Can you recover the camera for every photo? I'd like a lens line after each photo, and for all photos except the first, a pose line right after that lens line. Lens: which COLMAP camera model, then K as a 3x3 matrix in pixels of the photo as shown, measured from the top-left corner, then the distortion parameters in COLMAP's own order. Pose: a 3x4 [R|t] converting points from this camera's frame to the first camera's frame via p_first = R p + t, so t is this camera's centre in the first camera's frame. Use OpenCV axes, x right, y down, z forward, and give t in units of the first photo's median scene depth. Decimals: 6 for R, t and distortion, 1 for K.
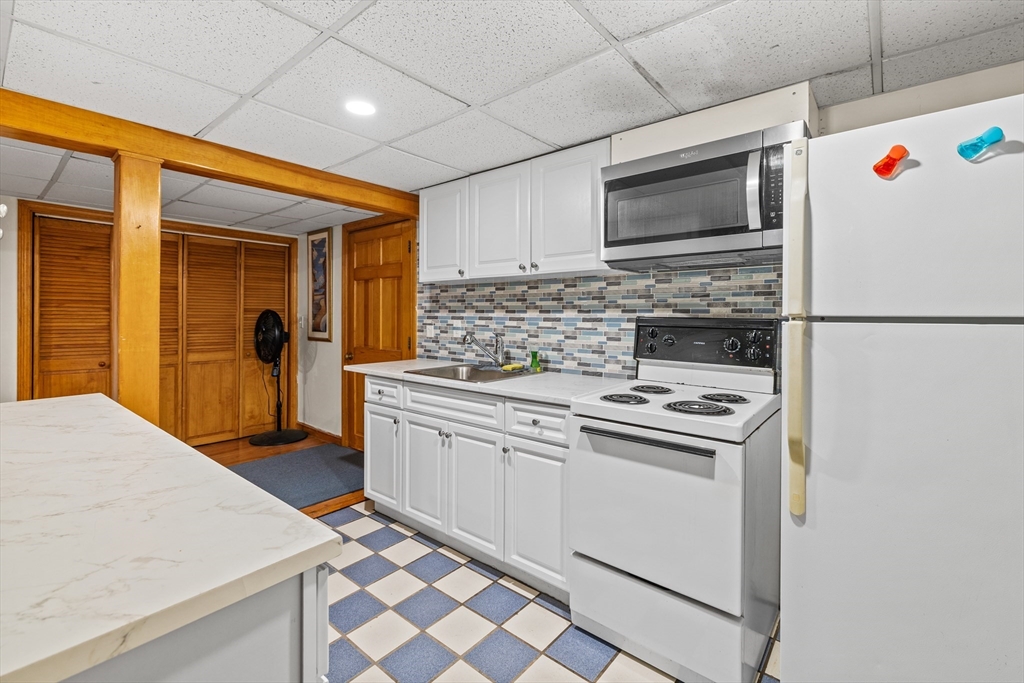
lens RADIAL K [[444.9, 0, 519.6], [0, 444.9, 315.7], [0, 0, 1]] dist [-0.001517, 0.001237]
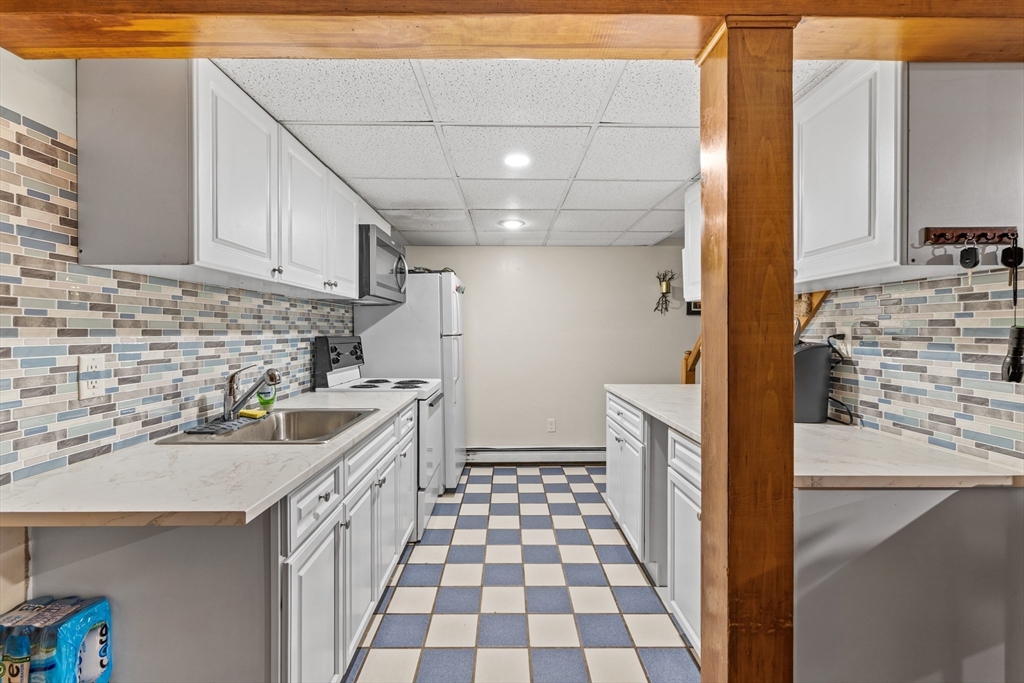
lens RADIAL K [[444.9, 0, 510.3], [0, 444.9, 335.4], [0, 0, 1]] dist [-0.001517, 0.001237]
pose [[-0.641044, -0.015507, 0.767347, -0.750944], [-0.006817, 0.999871, 0.014512, -0.016859], [-0.767474, 0.004072, -0.641068, 1.059576]]
